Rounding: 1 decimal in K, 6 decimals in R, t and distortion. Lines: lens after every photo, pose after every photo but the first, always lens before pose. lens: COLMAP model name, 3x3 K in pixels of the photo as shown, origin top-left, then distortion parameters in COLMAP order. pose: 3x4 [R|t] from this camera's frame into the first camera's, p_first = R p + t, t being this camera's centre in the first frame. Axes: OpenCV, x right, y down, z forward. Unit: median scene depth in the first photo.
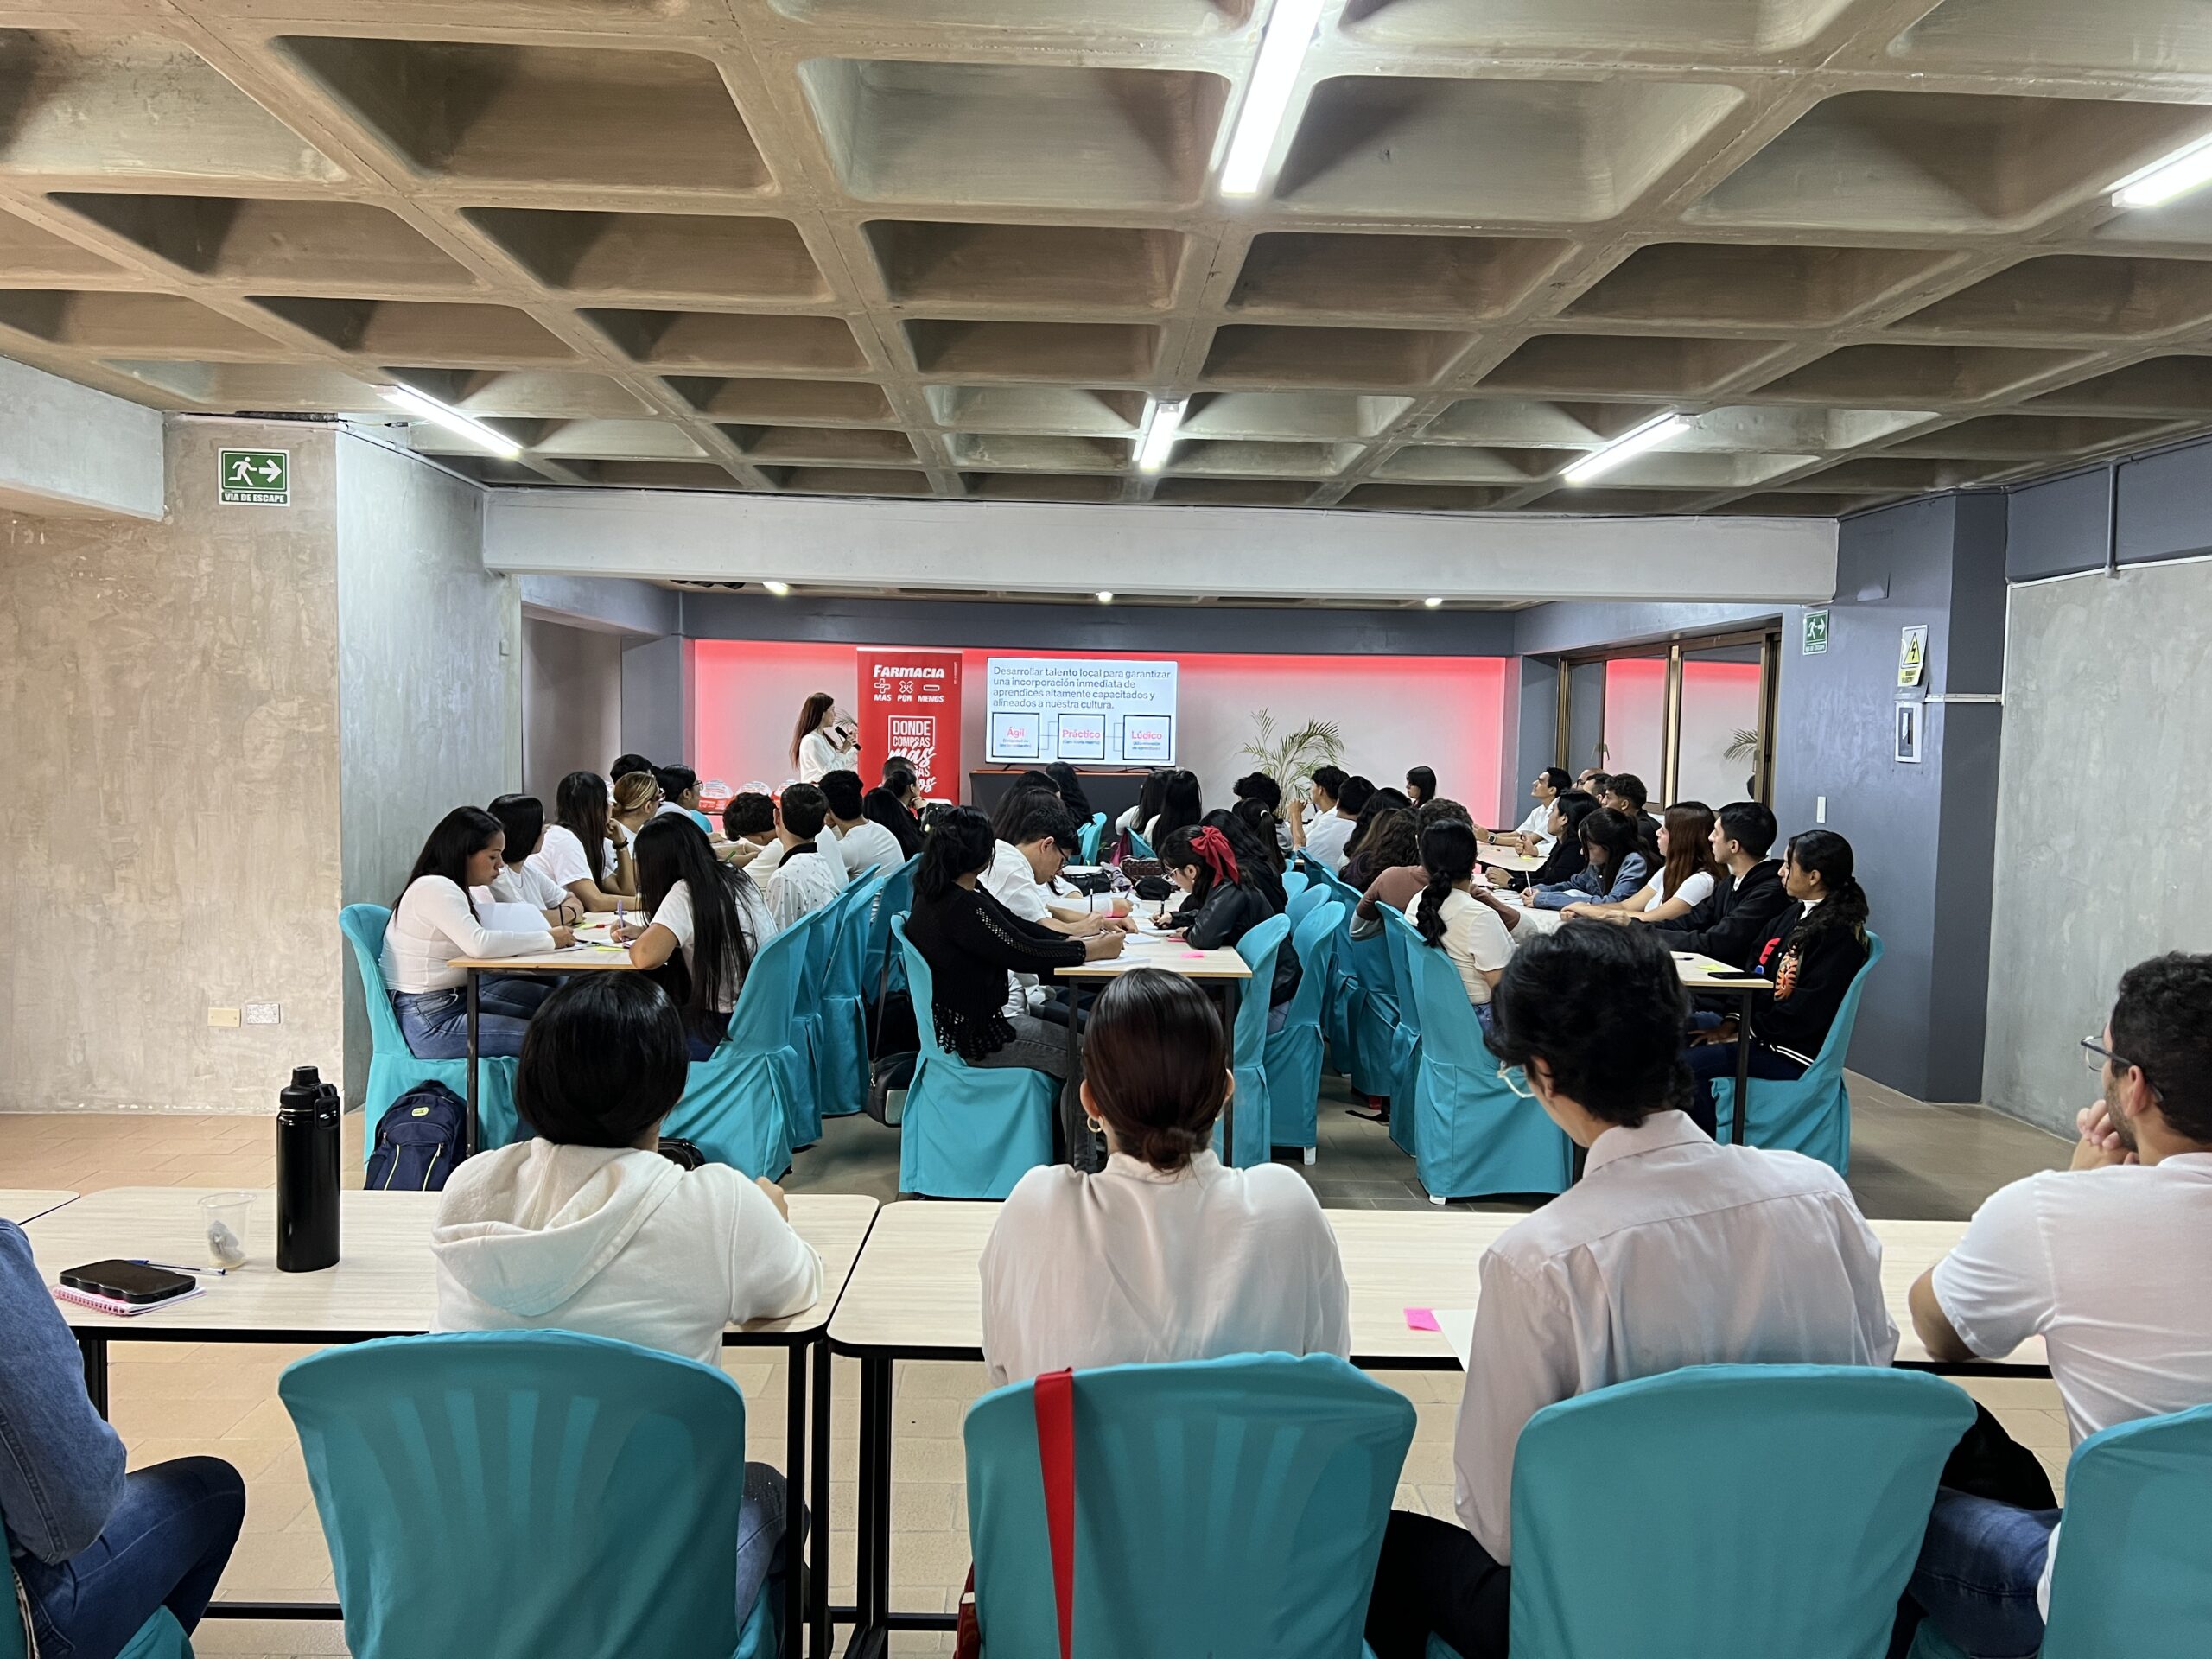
lens RADIAL K [[1665.6, 0, 1116.3], [0, 1665.6, 863.6], [0, 0, 1]] dist [0.065478, -0.073396]
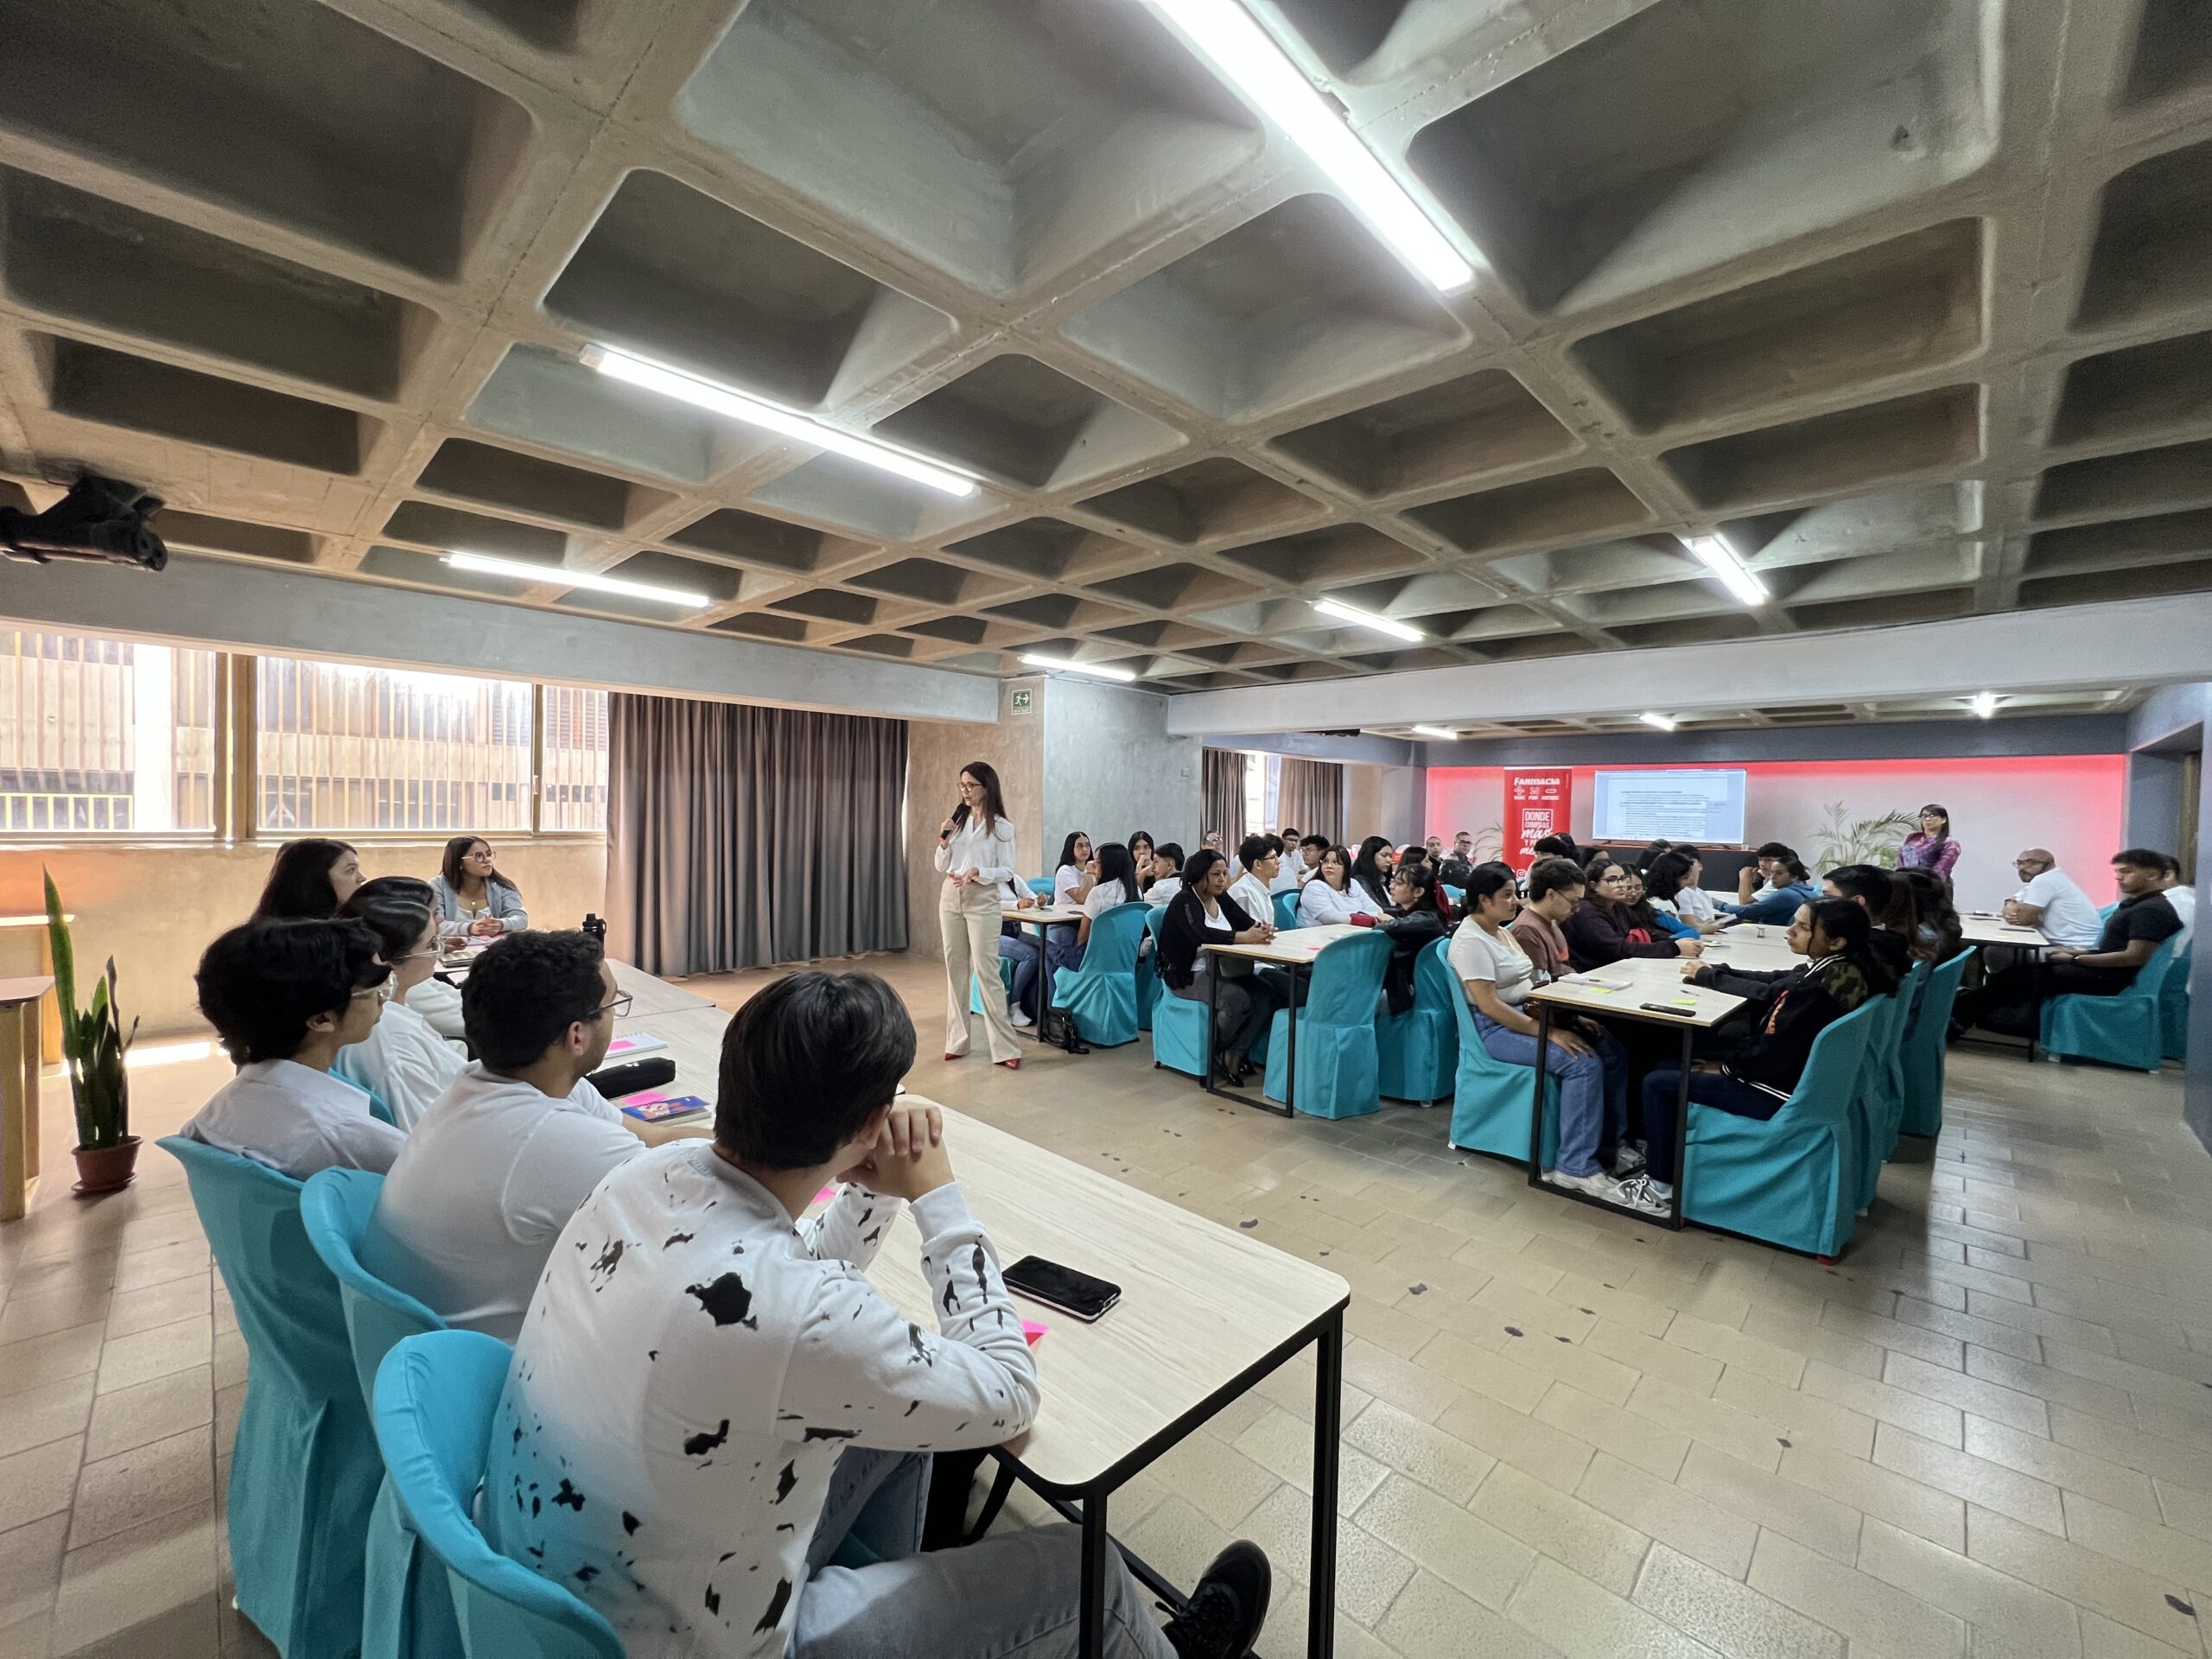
lens RADIAL K [[889.6, 0, 1105.2], [0, 889.6, 835.3], [0, 0, 1]] dist [0.001641, 0.000366]
pose [[0.692047, 0.013993, -0.721717, 0.440876], [-0.063821, 0.997083, -0.041865, -0.001315], [0.719026, 0.075034, 0.690921, 0.239432]]
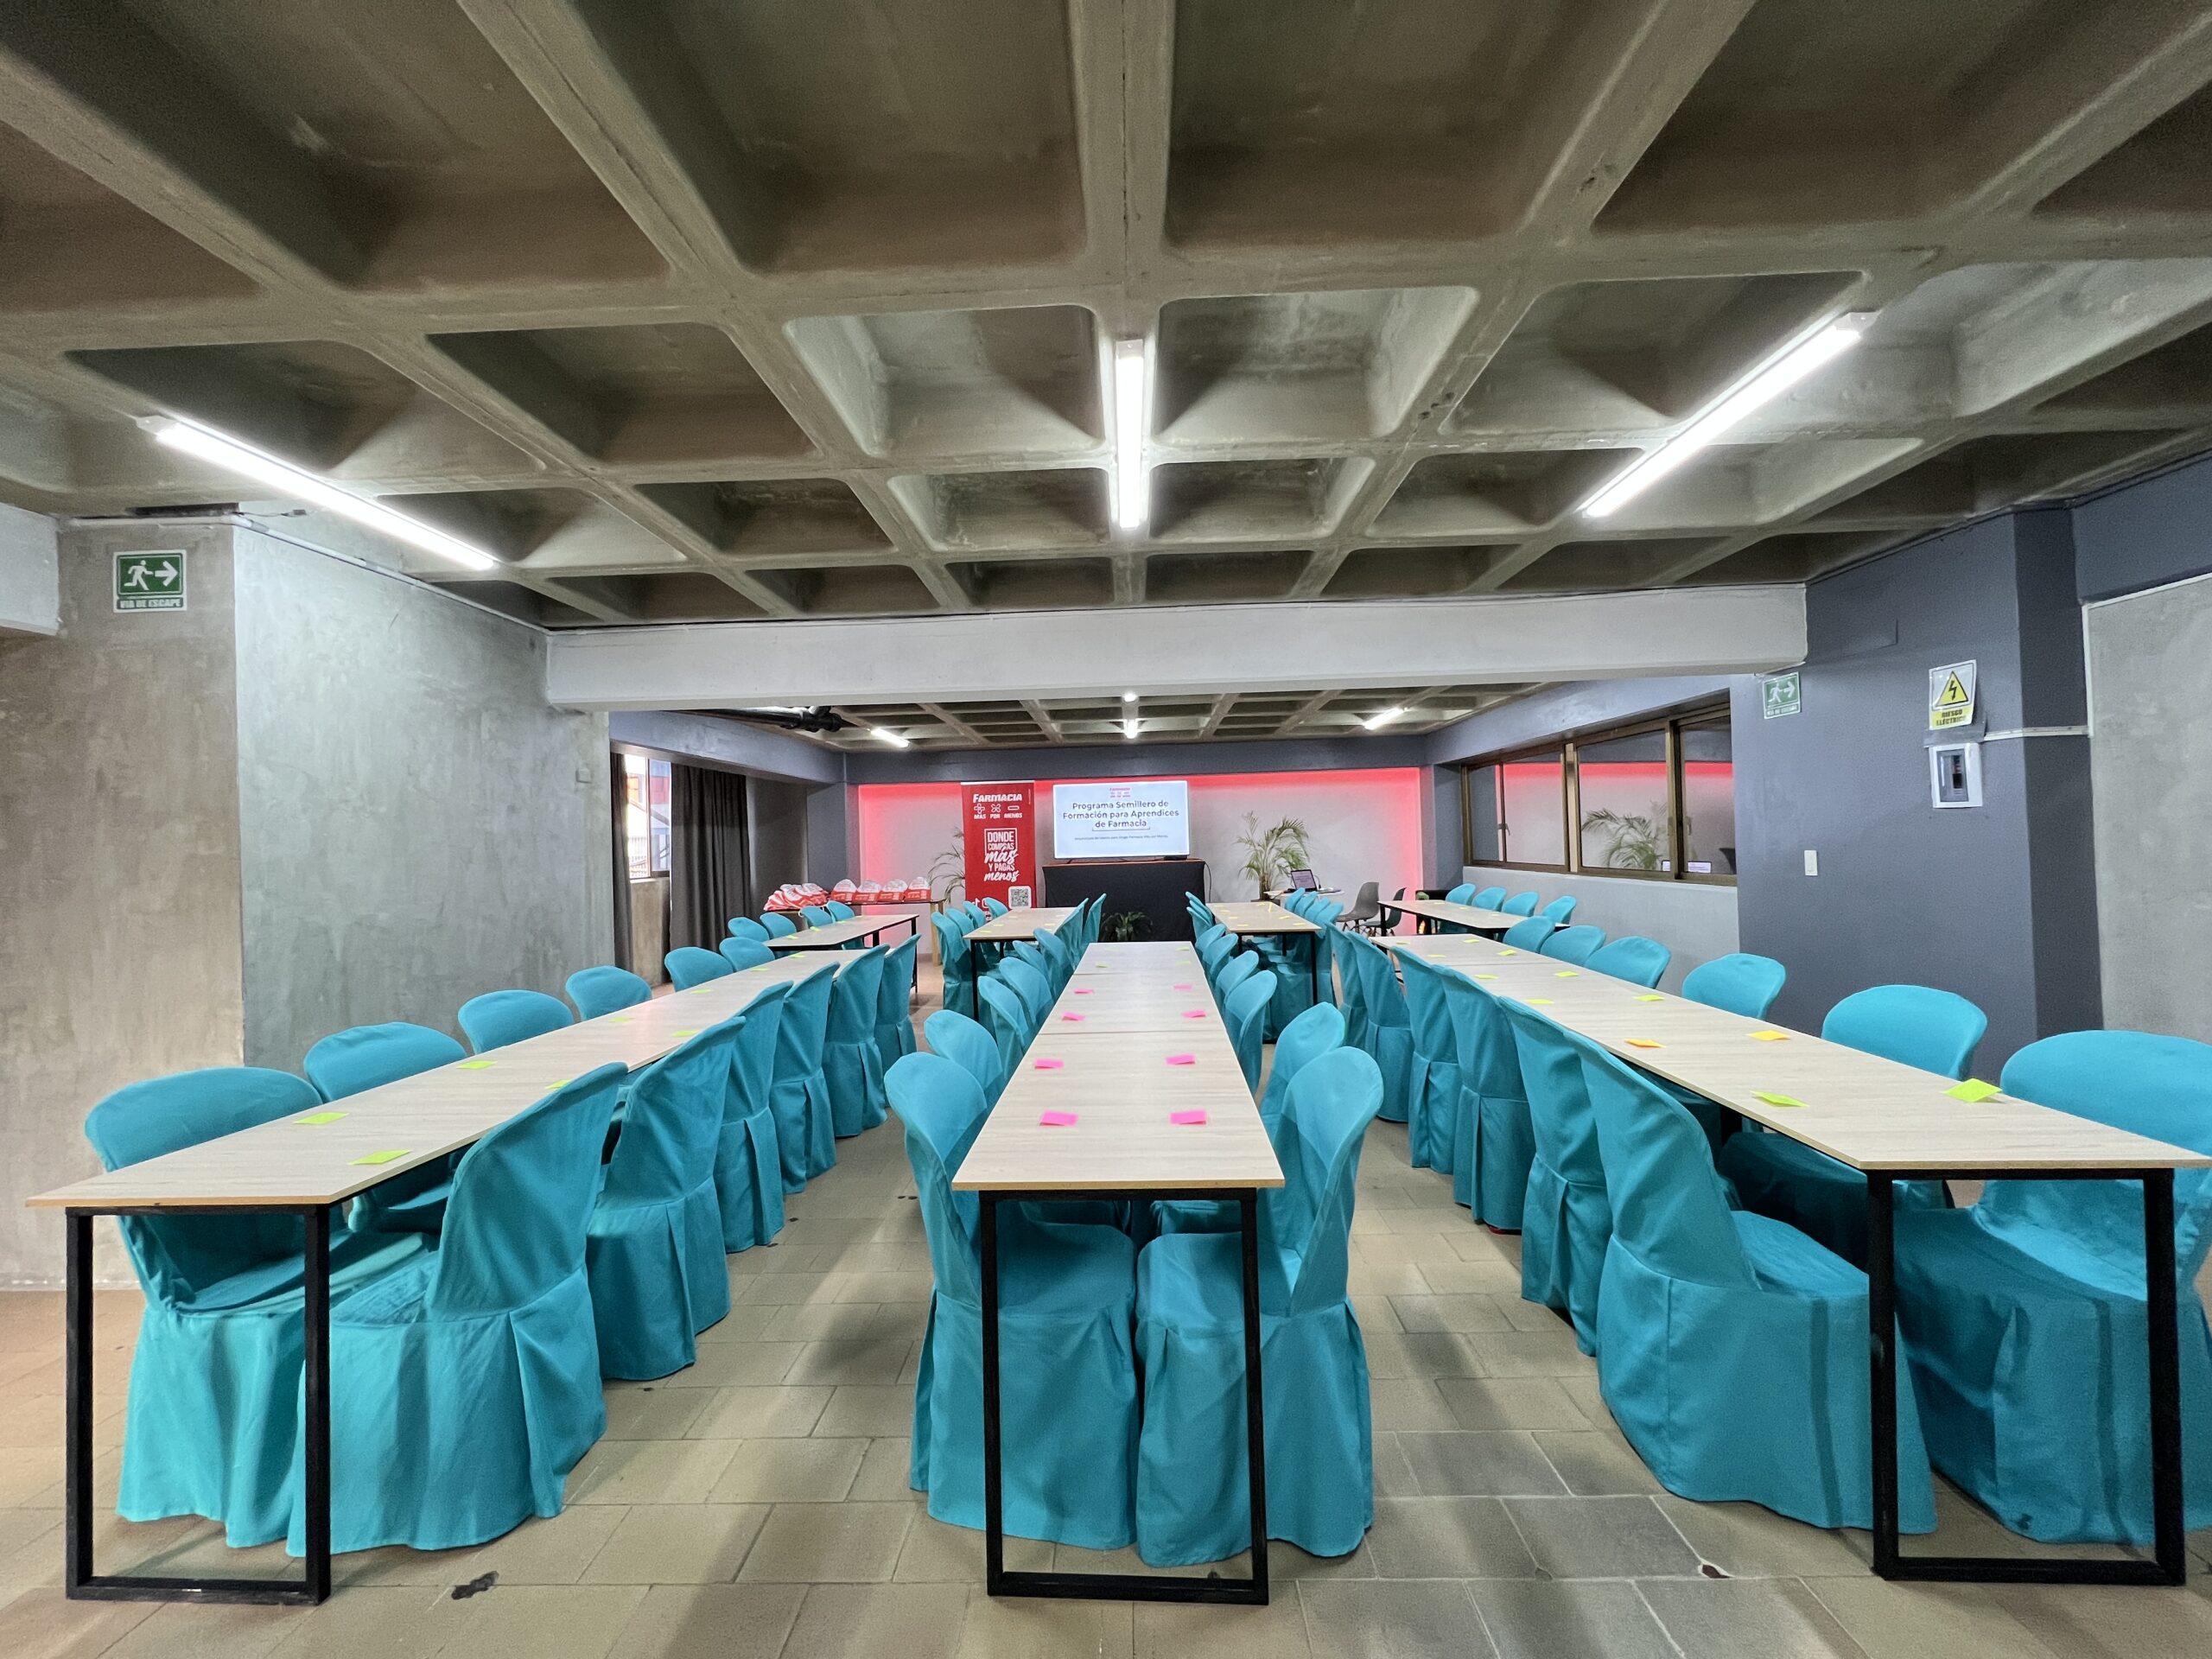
lens RADIAL K [[889.6, 0, 1106.4], [0, 889.6, 833.6], [0, 0, 1]] dist [0.001641, 0.000366]
pose [[0.996744, -0.049968, -0.063284, 0.030784], [0.044100, 0.994879, -0.090949, -0.024433], [0.067504, 0.087862, 0.993843, 0.543705]]
